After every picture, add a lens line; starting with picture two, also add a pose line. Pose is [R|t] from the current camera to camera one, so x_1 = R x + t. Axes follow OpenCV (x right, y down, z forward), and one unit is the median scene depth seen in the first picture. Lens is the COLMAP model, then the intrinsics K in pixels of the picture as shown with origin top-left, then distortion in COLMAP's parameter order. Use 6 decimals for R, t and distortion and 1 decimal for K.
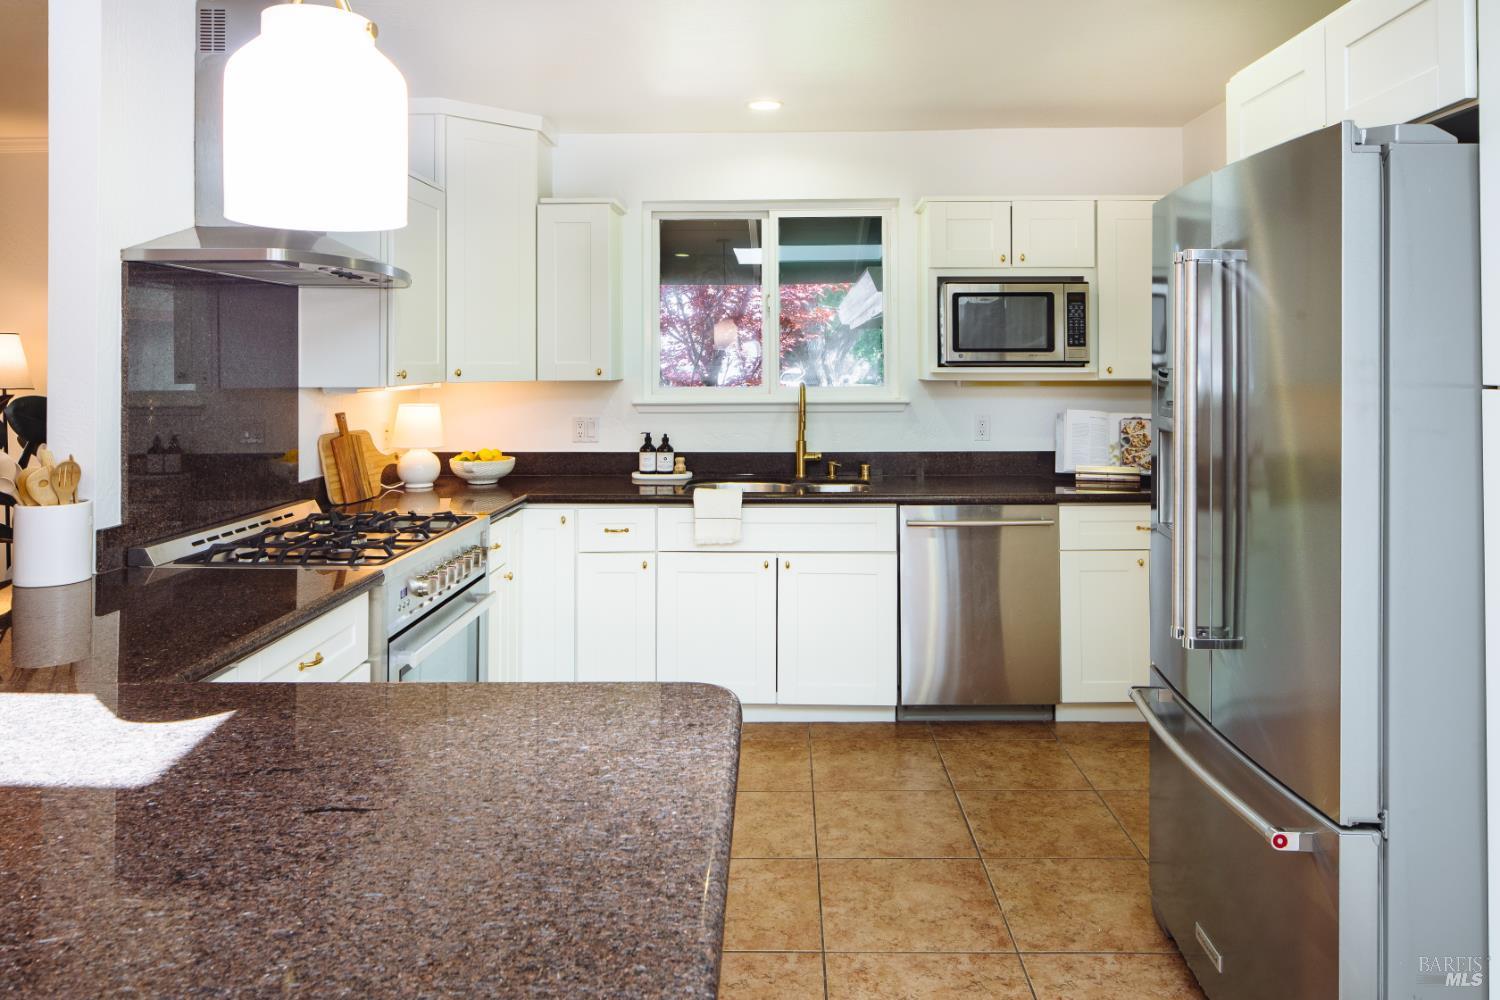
lens RADIAL K [[1019.1, 0, 780.0], [0, 1019.1, 345.9], [0, 0, 1]] dist [-0.011284, 0.004747]
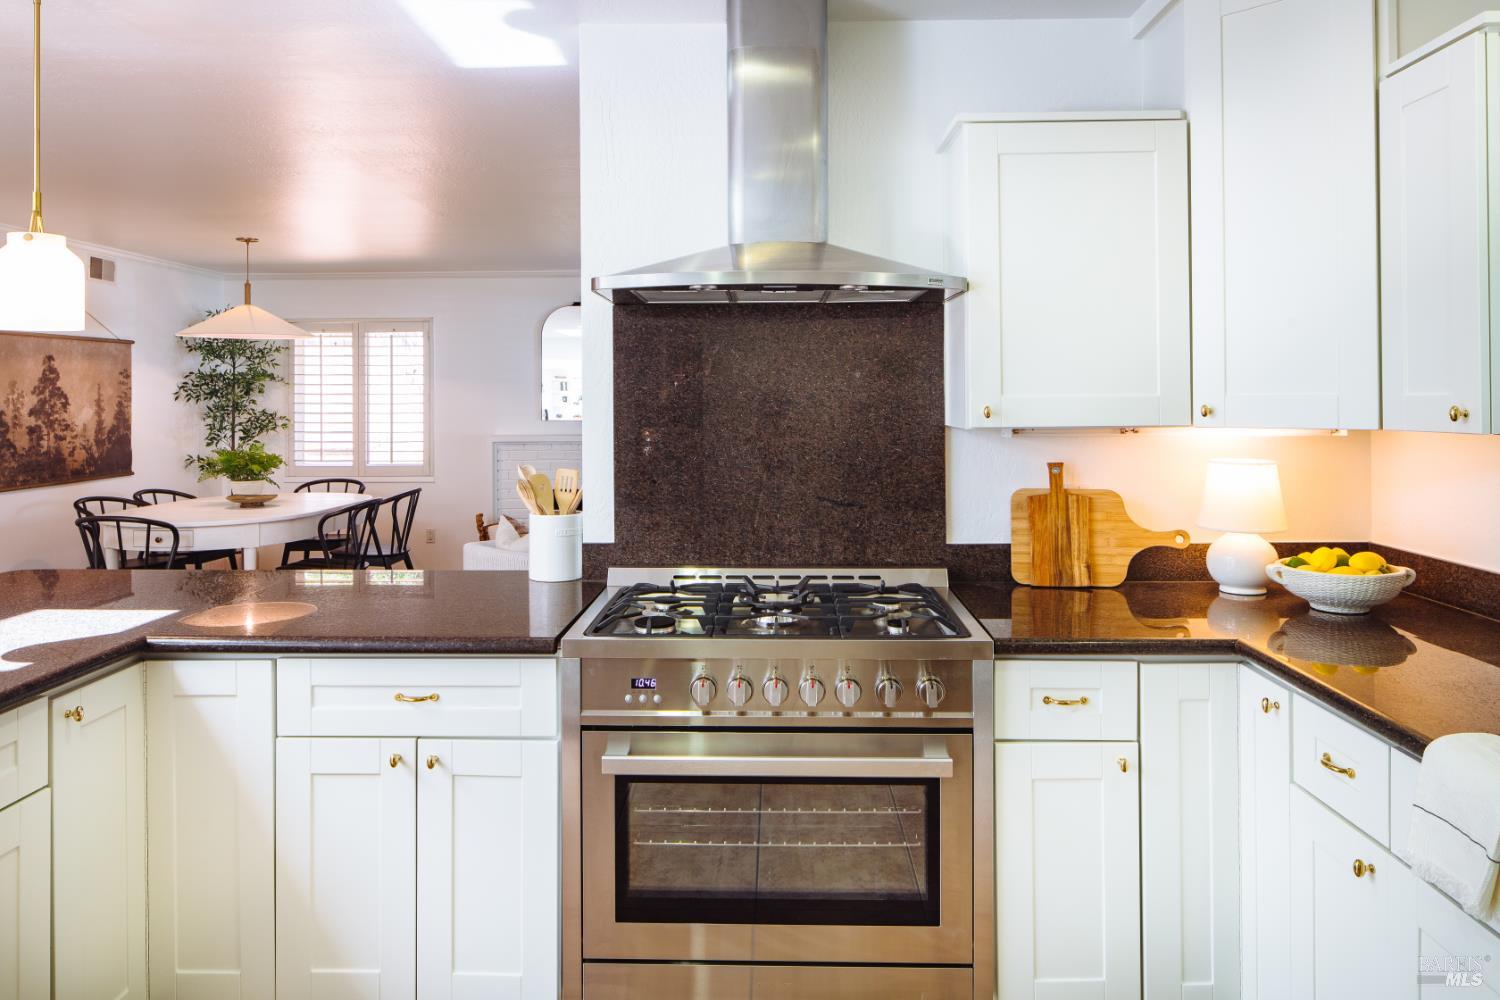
lens RADIAL K [[1019.1, 0, 752.6], [0, 1019.1, 390.1], [0, 0, 1]] dist [-0.011284, 0.004747]
pose [[-0.029936, -0.003517, -0.999546, 0.276904], [0.022837, 0.999730, -0.004202, 0.010073], [0.999291, -0.022952, -0.029848, 0.713038]]
